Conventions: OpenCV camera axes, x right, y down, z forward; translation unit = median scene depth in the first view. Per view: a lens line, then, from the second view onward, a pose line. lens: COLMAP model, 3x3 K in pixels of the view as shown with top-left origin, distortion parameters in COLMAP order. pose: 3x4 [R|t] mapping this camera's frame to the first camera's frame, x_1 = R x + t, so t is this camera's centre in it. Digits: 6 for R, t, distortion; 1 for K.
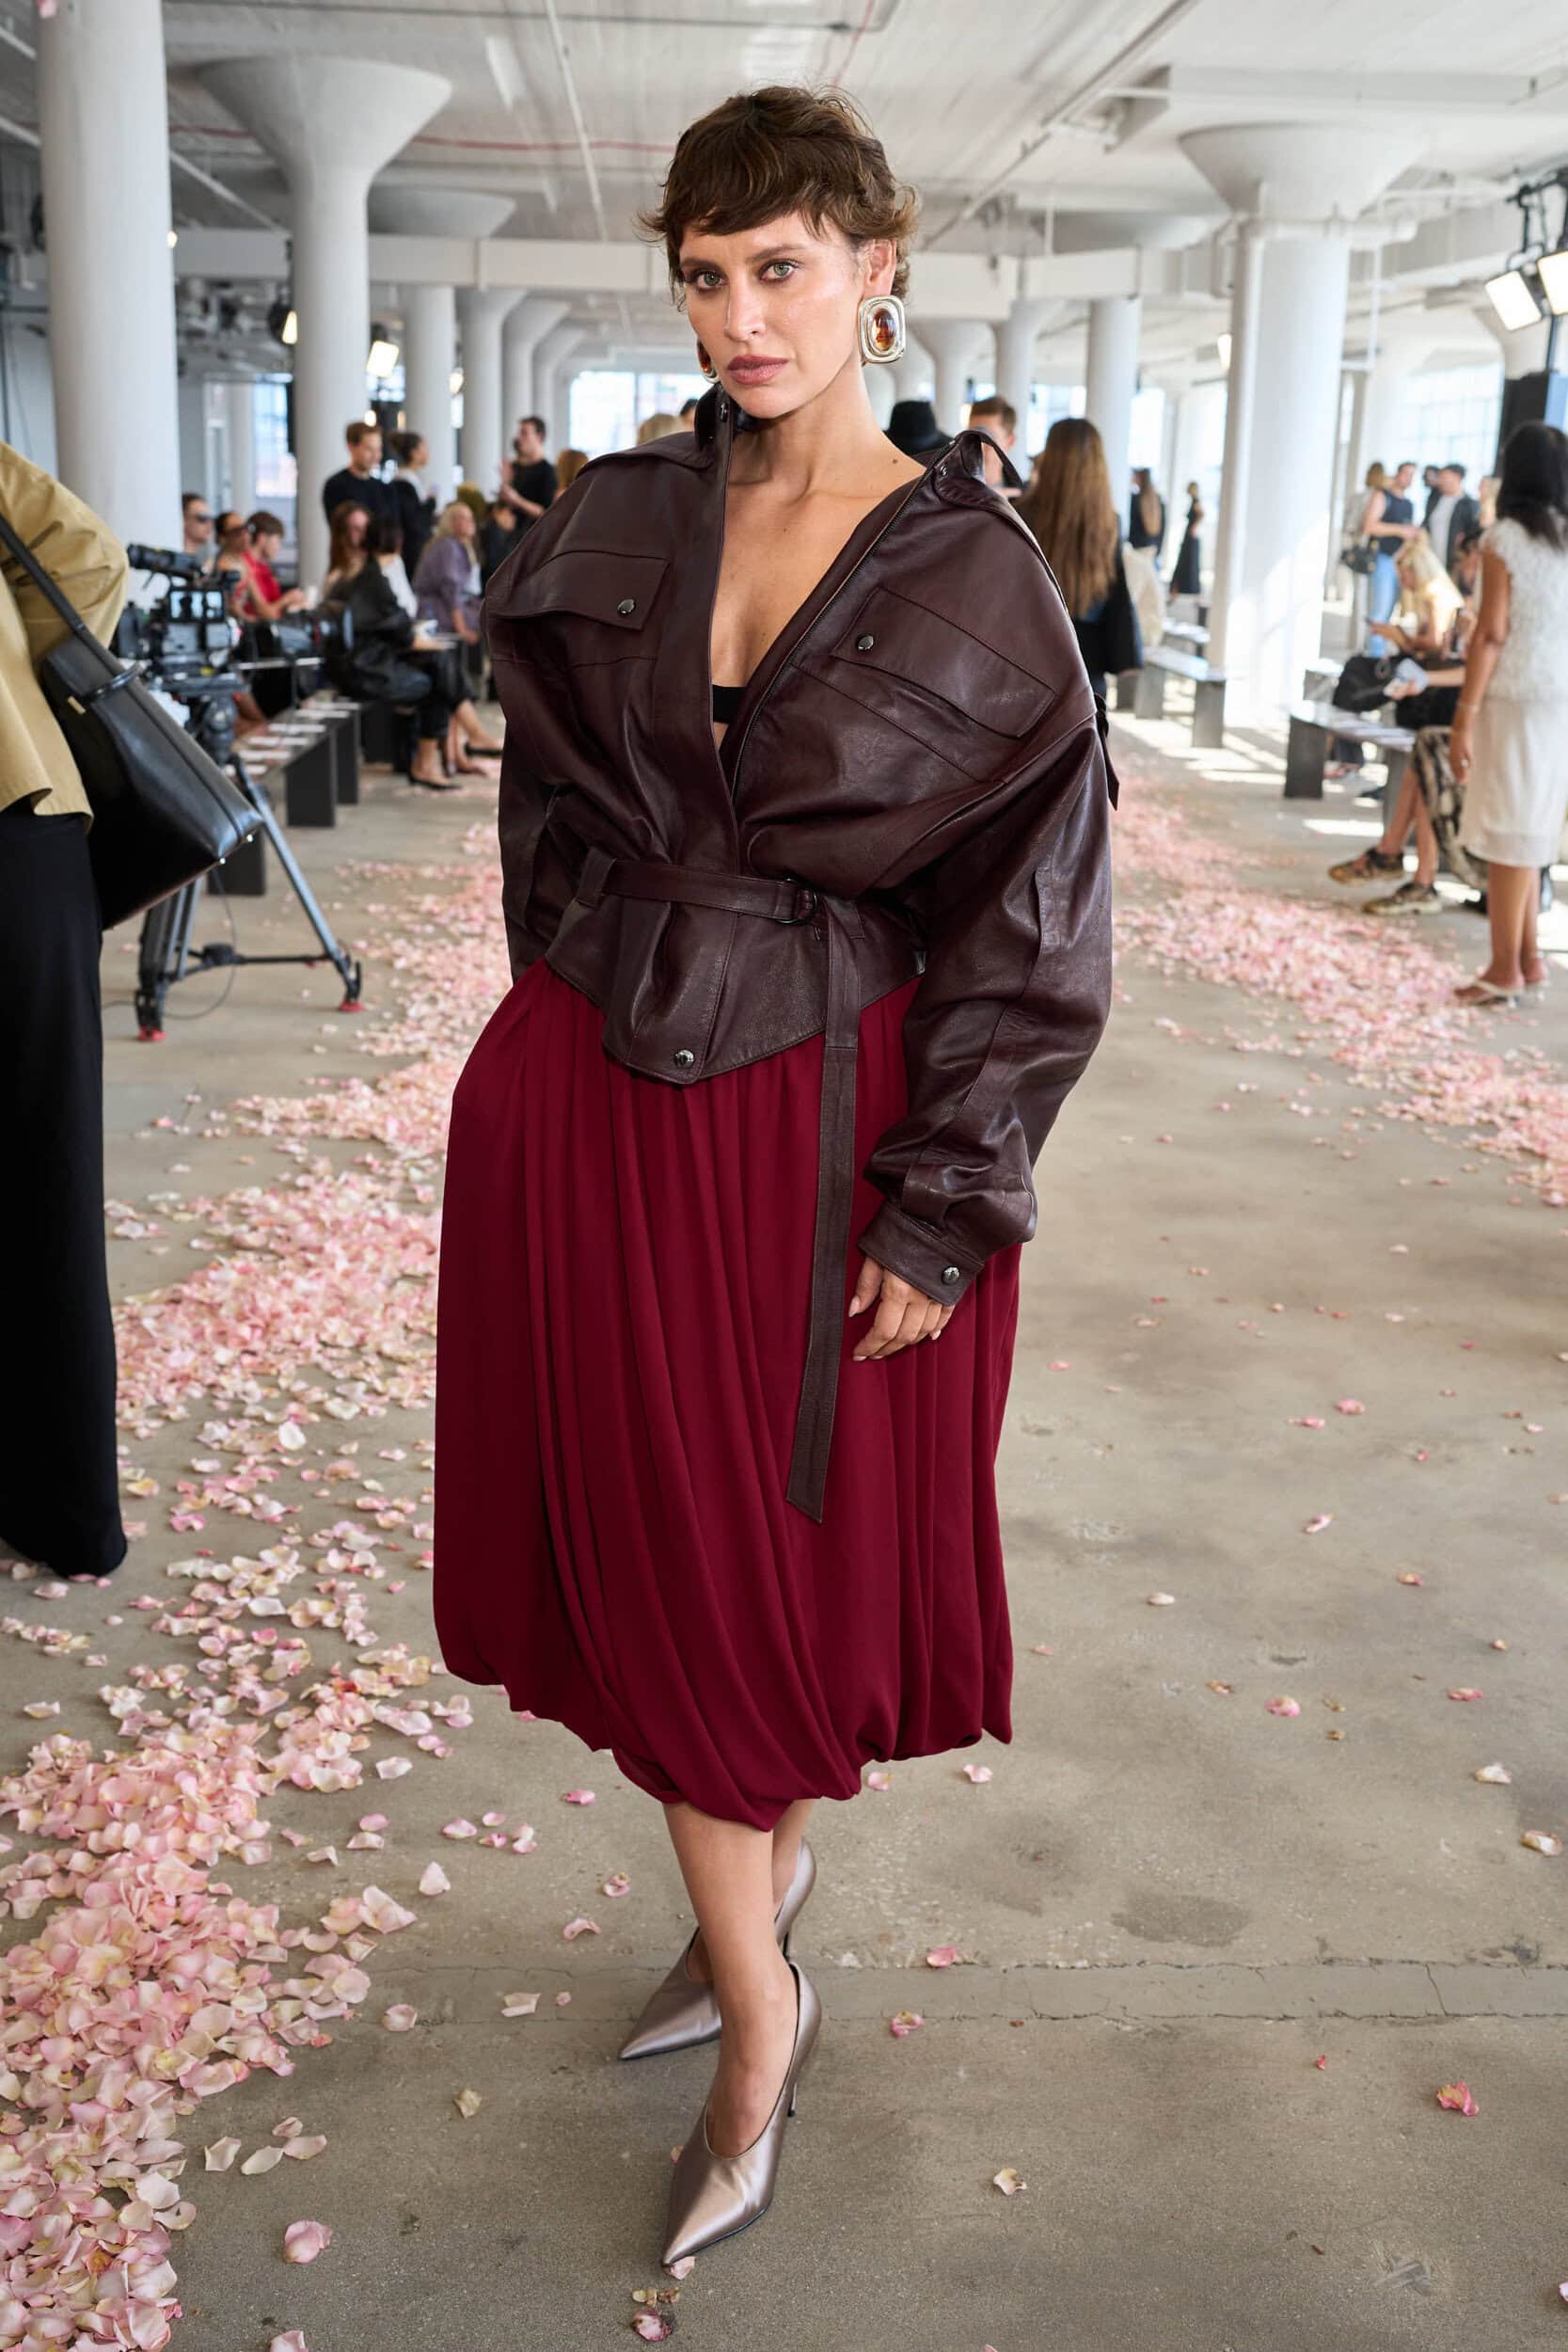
lens RADIAL K [[2179.3, 0, 768.4], [0, 2179.3, 1100.1], [0, 0, 1]] dist [-0.024794, 0.087051]
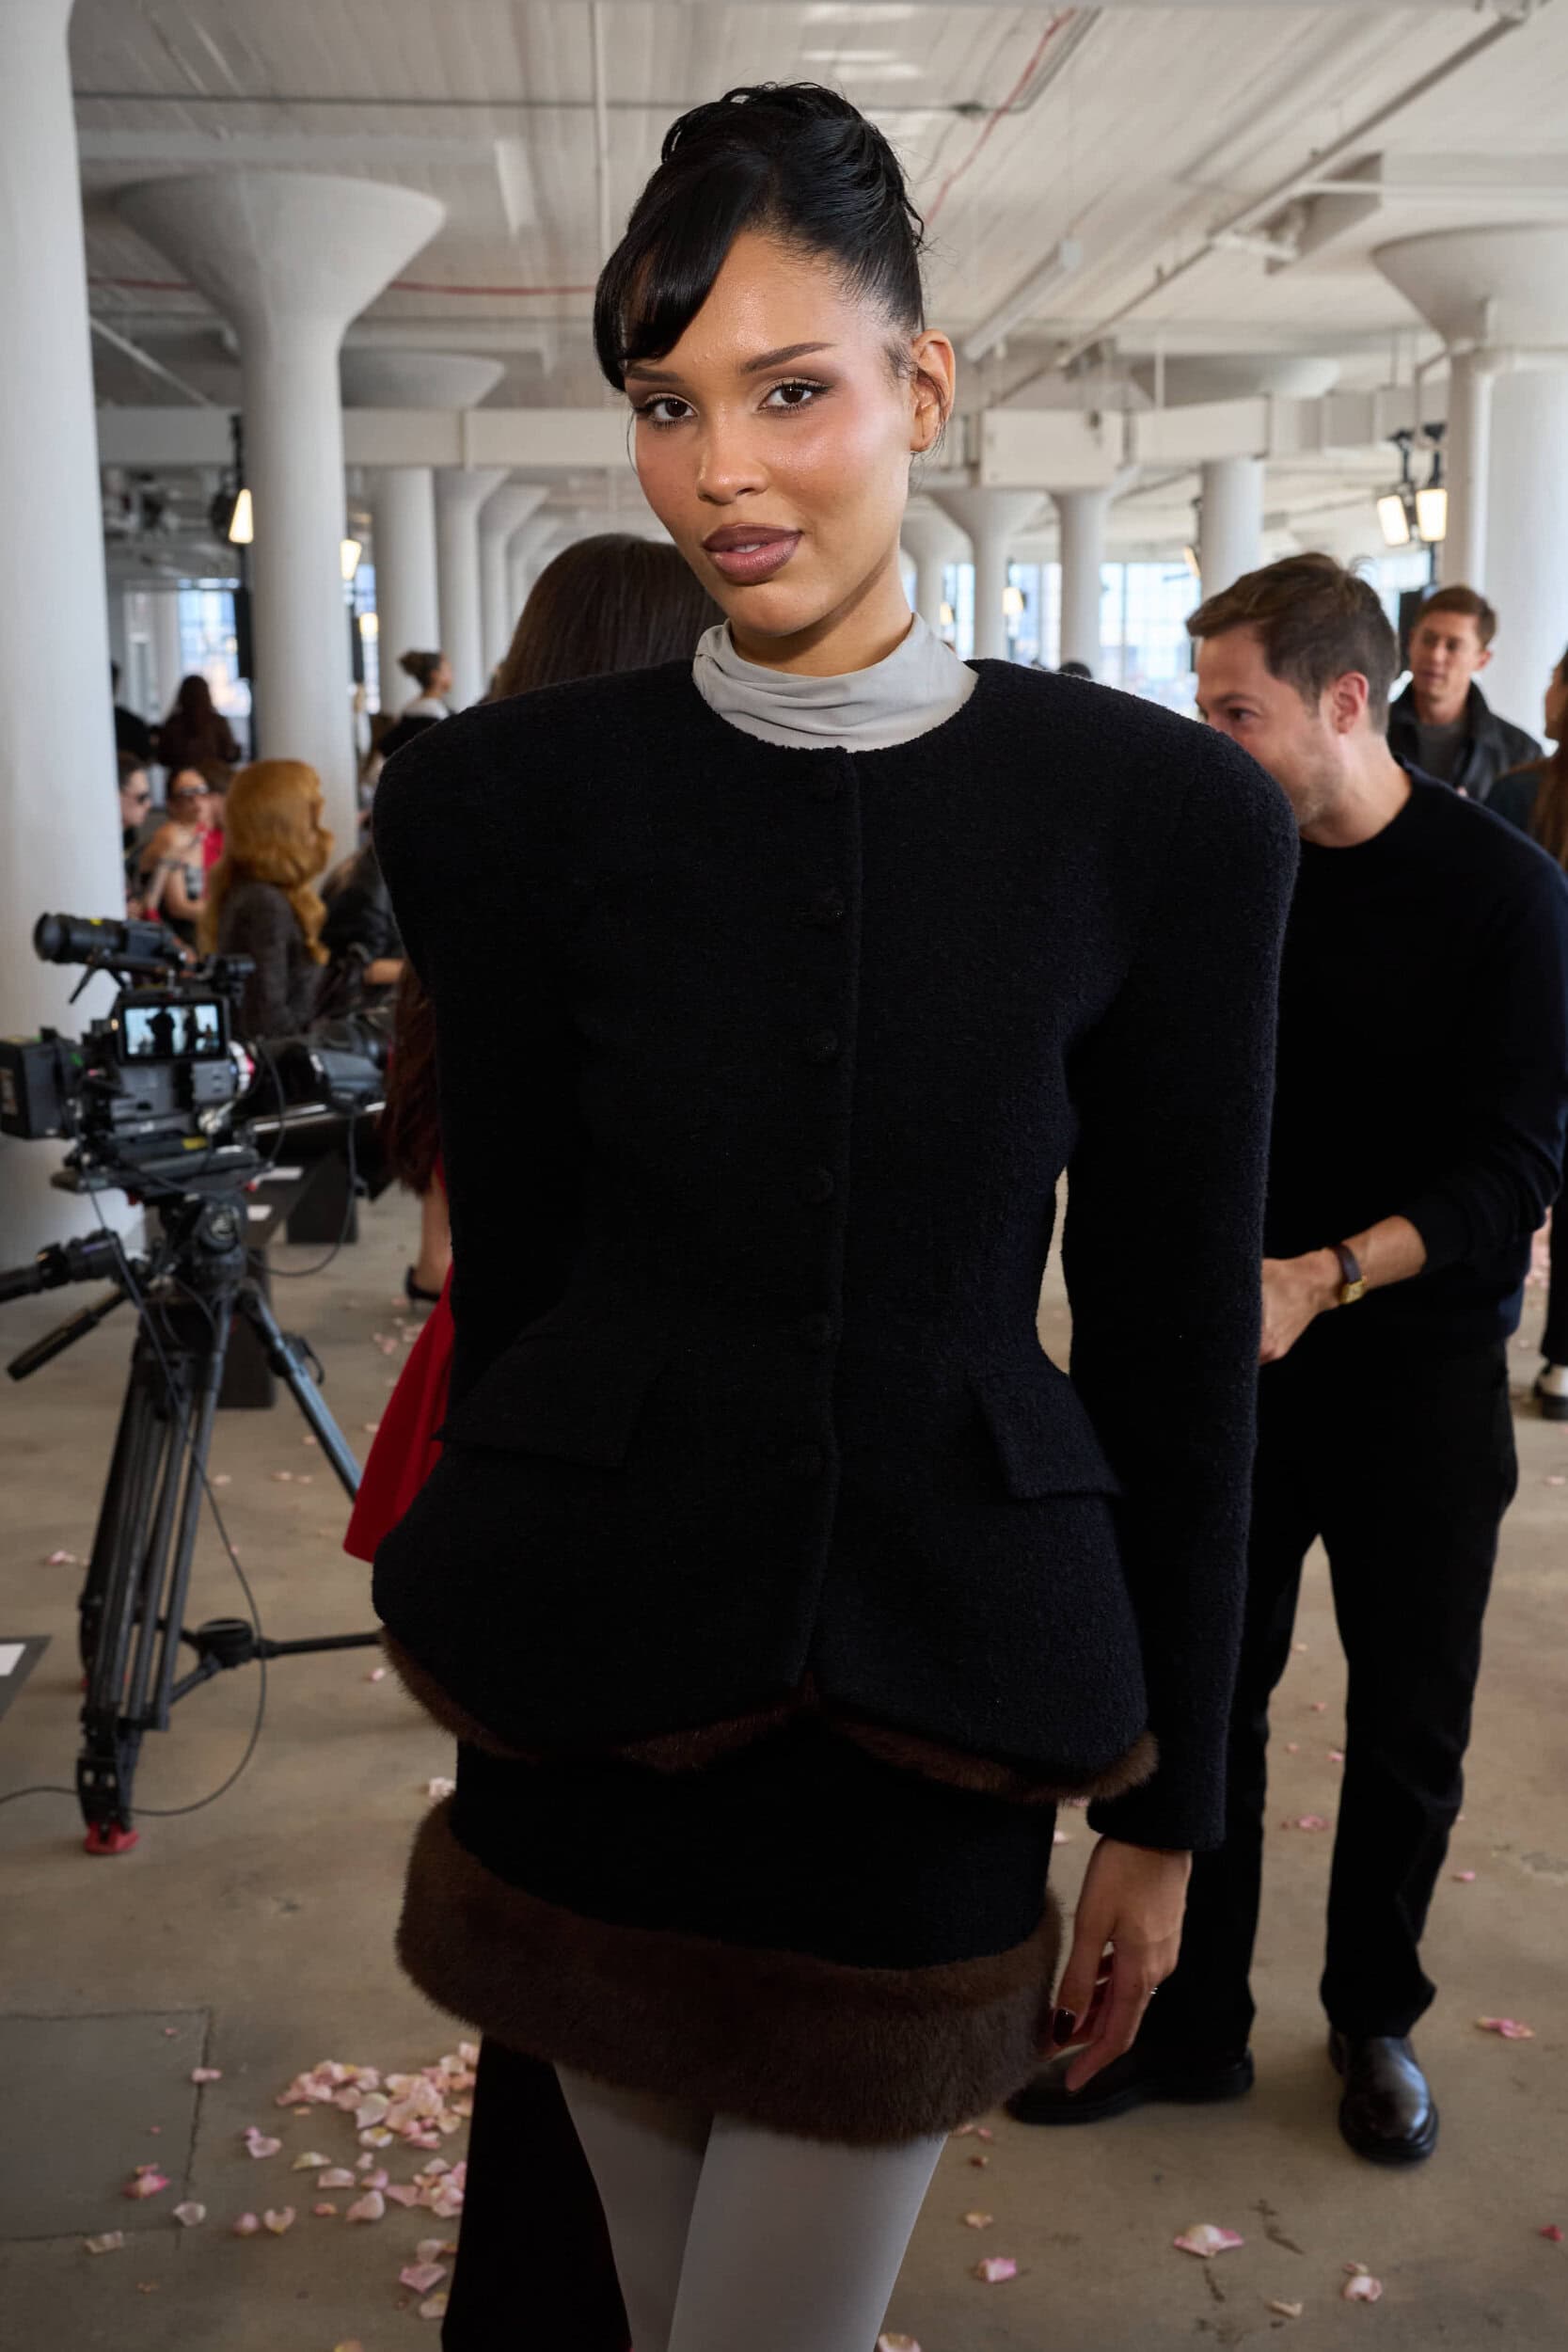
lens RADIAL K [[2466.4, 0, 854.9], [0, 2466.4, 1279.4], [0, 0, 1]] dist [-0.007994, 0.036451]
pose [[0.998853, -0.039005, 0.027777, -0.112163], [0.040036, 0.998492, -0.037567, -0.133269], [-0.026270, 0.038636, 0.998908, 0.385316]]
